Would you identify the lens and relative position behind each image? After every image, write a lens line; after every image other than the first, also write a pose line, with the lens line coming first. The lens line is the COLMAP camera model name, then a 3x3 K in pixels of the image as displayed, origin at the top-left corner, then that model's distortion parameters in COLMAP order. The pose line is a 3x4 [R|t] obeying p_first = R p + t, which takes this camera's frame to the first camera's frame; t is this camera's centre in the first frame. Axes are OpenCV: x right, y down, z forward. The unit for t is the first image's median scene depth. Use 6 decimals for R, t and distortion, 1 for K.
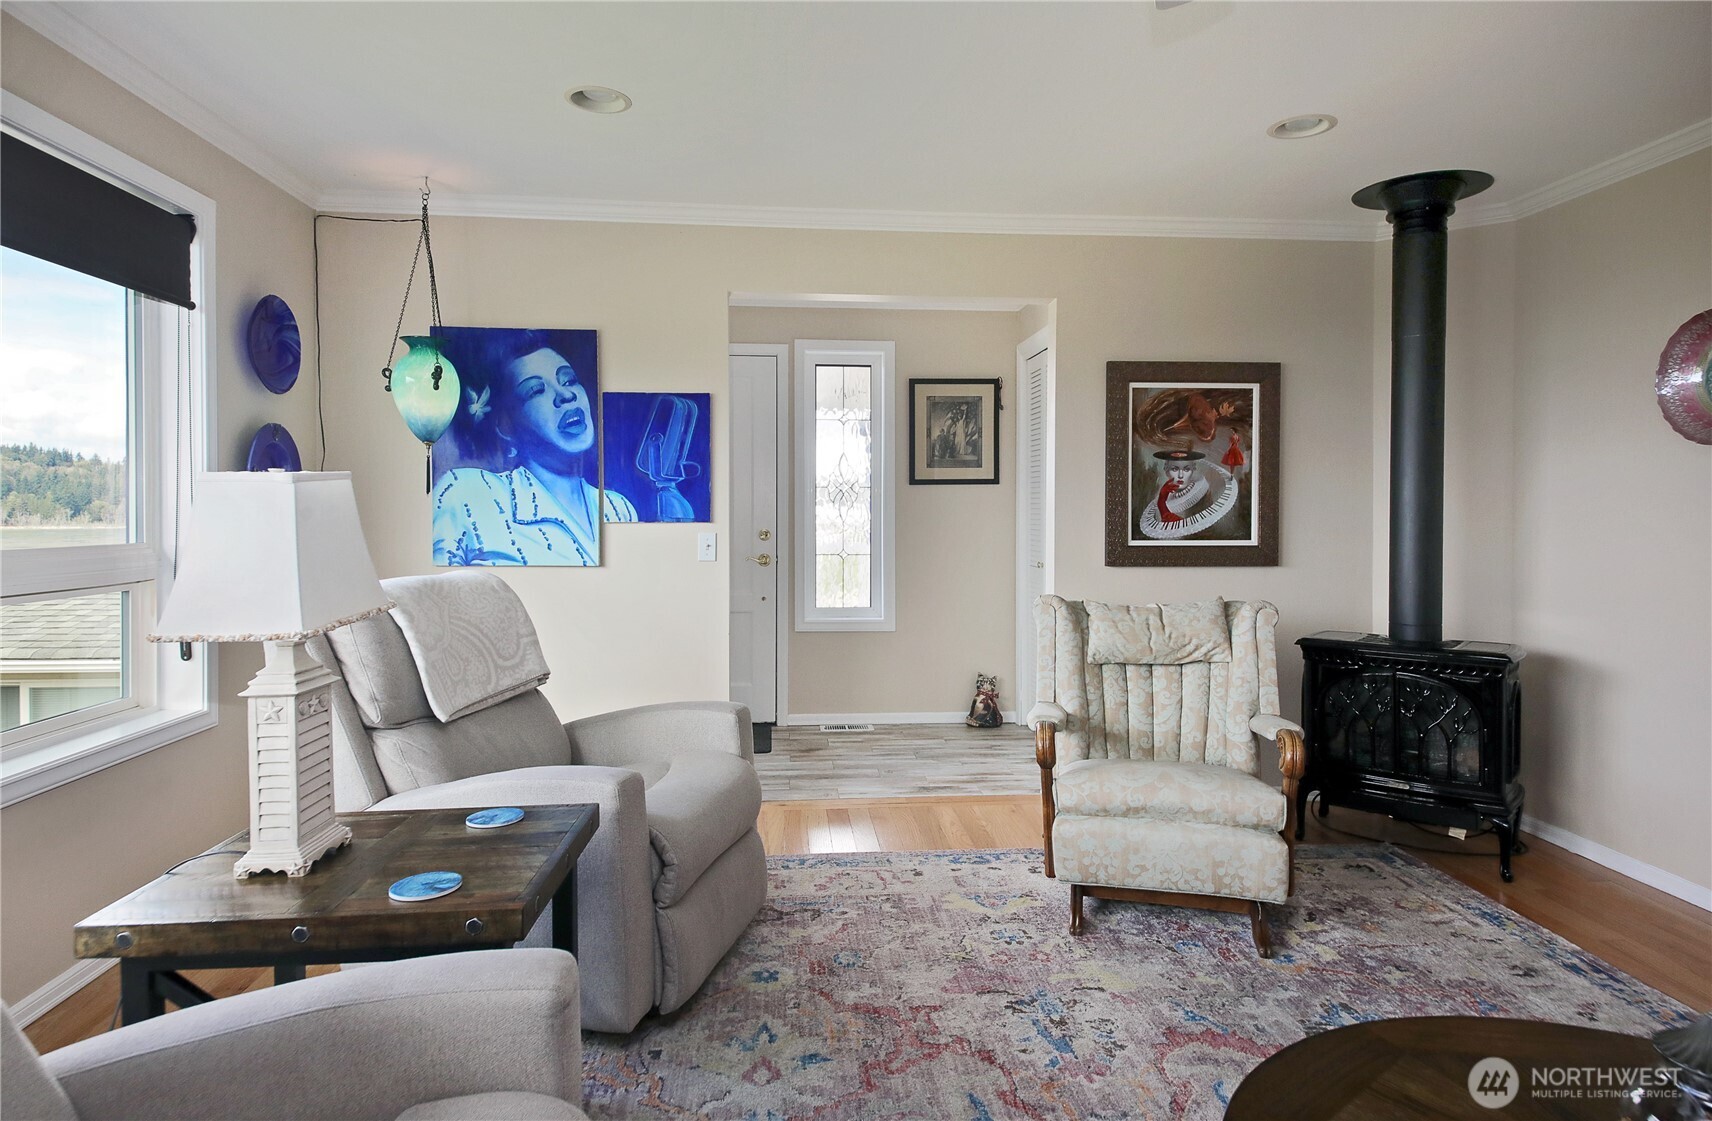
lens RADIAL K [[956.4, 0, 858.3], [0, 956.4, 542.2], [0, 0, 1]] dist [0.028170, -0.002034]
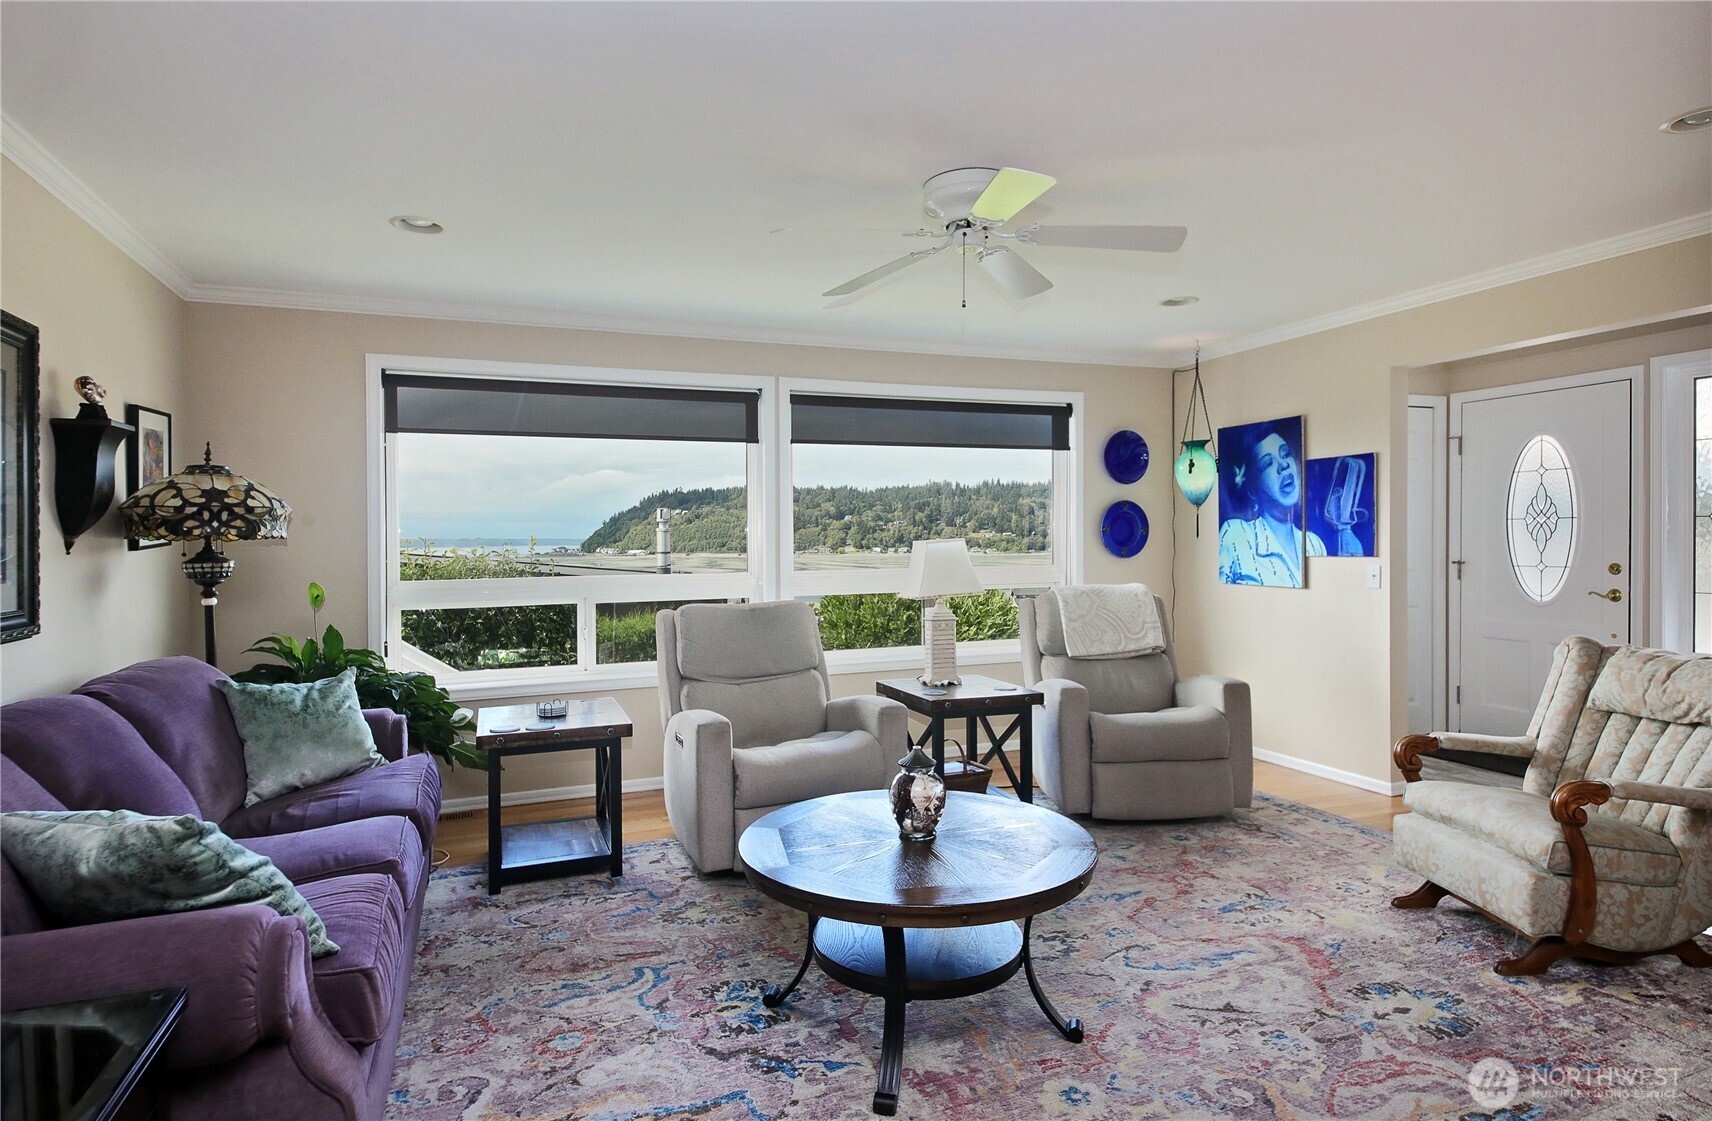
lens RADIAL K [[956.4, 0, 843.1], [0, 956.4, 555.6], [0, 0, 1]] dist [0.028170, -0.002034]
pose [[0.267215, 0.011126, -0.963573, 0.889423], [-0.017045, 0.999831, 0.006818, -0.019595], [0.963486, 0.014602, 0.267360, 0.004541]]
